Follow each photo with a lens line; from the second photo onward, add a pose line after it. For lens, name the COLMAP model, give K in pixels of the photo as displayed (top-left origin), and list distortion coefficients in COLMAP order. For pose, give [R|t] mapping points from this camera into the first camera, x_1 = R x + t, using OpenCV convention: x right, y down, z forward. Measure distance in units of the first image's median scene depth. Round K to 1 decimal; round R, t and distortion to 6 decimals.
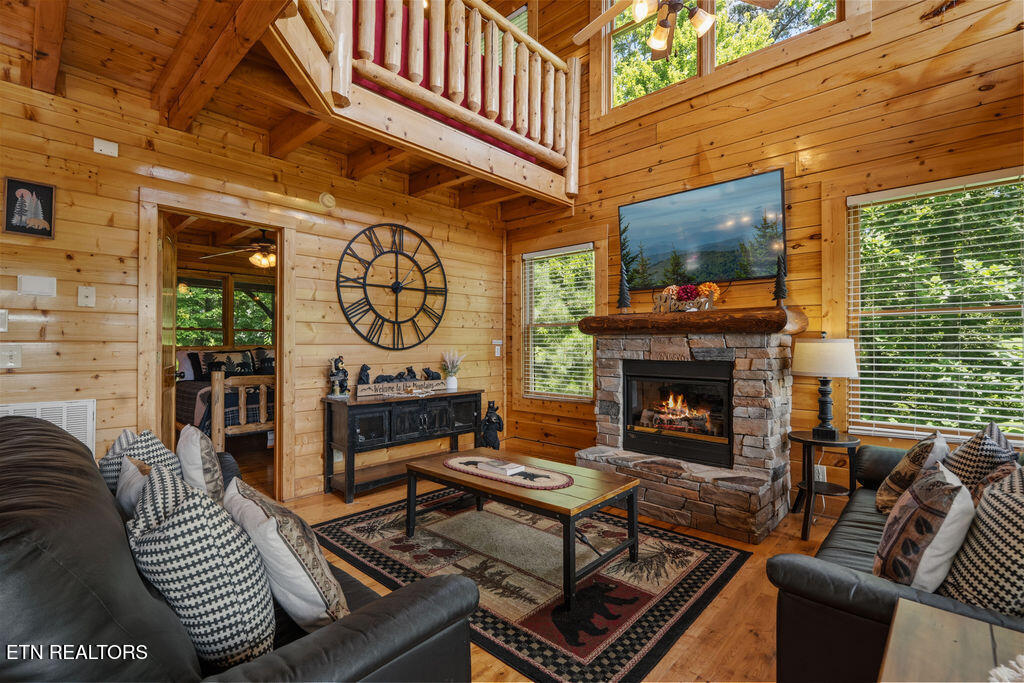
lens RADIAL K [[467.6, 0, 504.1], [0, 467.6, 344.6], [0, 0, 1]] dist [-0.001015, 0.000113]
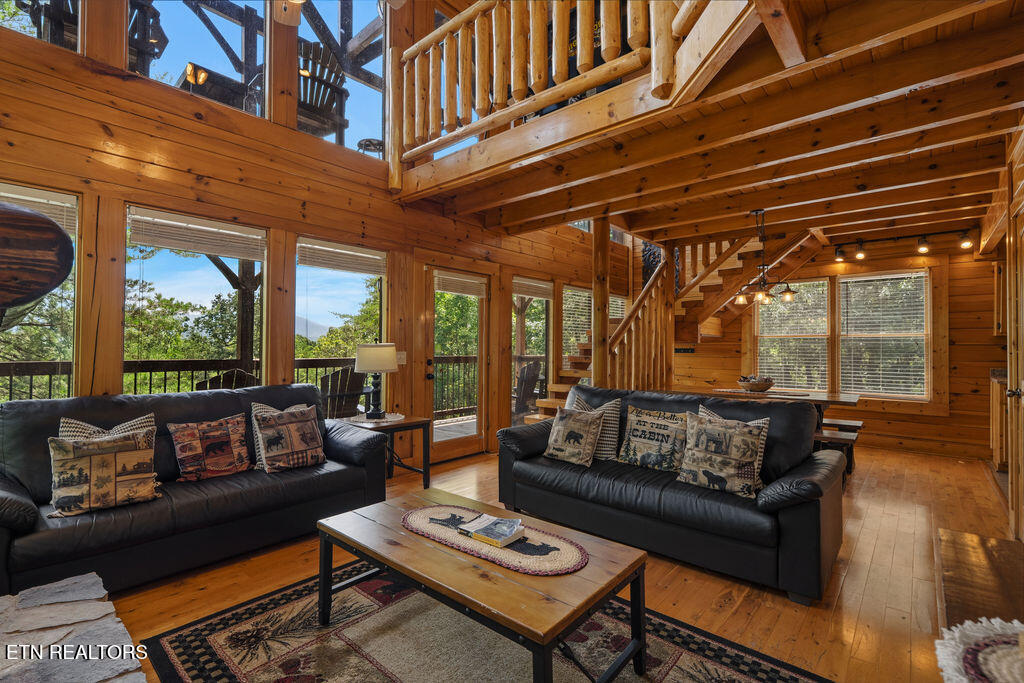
lens RADIAL K [[467.6, 0, 504.1], [0, 467.6, 344.6], [0, 0, 1]] dist [-0.001015, 0.000113]
pose [[-0.999500, -0.009097, -0.030288, -0.002890], [-0.008732, 0.999888, -0.012146, -0.008012], [0.030395, -0.011875, -0.999467, 1.809933]]
